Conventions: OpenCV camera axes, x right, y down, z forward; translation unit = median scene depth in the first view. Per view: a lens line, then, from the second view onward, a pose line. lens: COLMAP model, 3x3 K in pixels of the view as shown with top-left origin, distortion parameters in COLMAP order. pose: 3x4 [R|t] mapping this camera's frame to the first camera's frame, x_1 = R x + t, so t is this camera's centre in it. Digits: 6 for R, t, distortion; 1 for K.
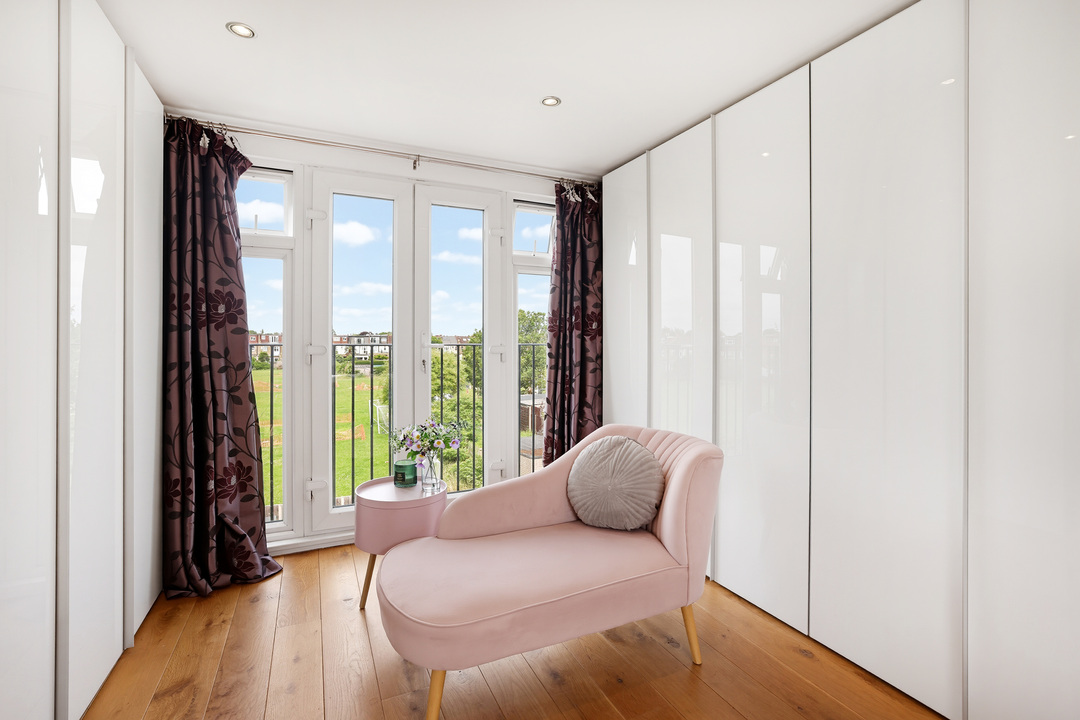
lens RADIAL K [[494.8, 0, 540.0], [0, 494.8, 360.0], [0, 0, 1]] dist [0.000704, 0.000265]
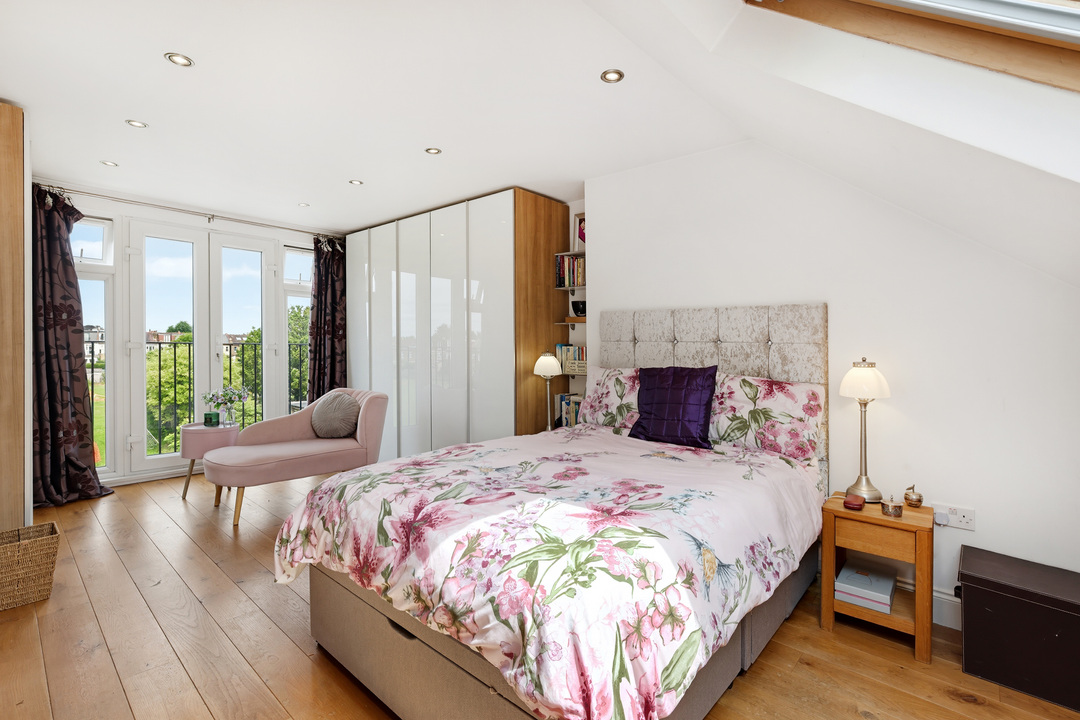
lens RADIAL K [[525.7, 0, 505.2], [0, 525.7, 372.0], [0, 0, 1]] dist [-0.000281, 0.020215]
pose [[0.949693, -0.002532, 0.313172, 0.088827], [-0.002815, 0.999858, 0.016623, 0.027749], [-0.313170, -0.016668, 0.949551, -0.768640]]
